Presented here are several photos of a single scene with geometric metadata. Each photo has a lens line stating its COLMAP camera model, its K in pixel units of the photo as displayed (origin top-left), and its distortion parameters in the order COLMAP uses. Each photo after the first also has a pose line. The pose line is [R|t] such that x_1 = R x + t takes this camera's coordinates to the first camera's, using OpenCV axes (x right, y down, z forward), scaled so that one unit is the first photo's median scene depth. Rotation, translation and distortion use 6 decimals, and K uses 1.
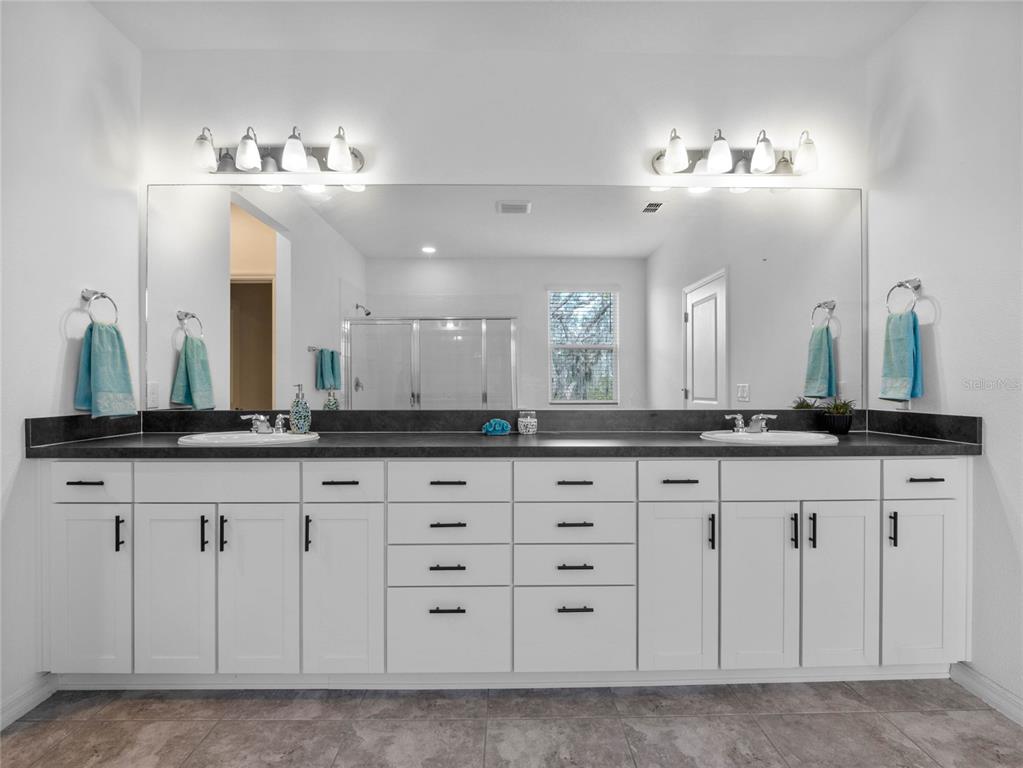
lens RADIAL K [[504.5, 0, 511.5], [0, 504.5, 384.0], [0, 0, 1]] dist [-0.016583, -0.000378]
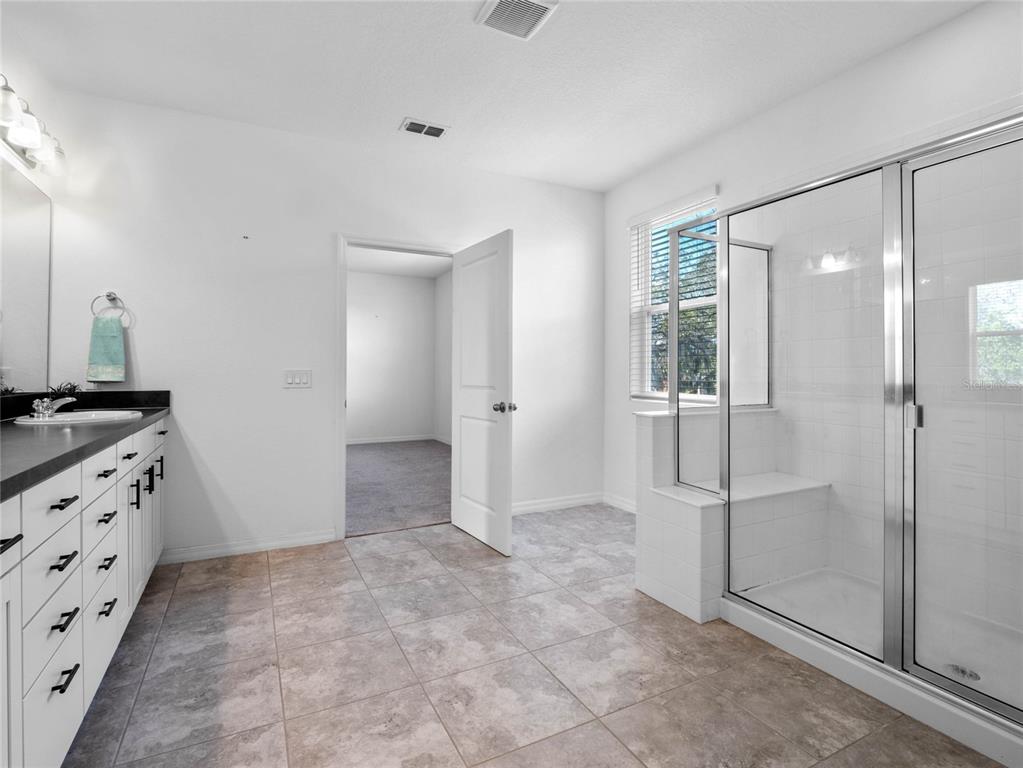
lens RADIAL K [[513.0, 0, 512.5], [0, 513.0, 369.9], [0, 0, 1]] dist [-0.000147, -0.000062]
pose [[-0.438696, 0.003240, 0.898630, -1.014755], [-0.001668, 0.999989, -0.004420, 0.005031], [-0.898634, -0.003438, -0.438686, 0.700959]]
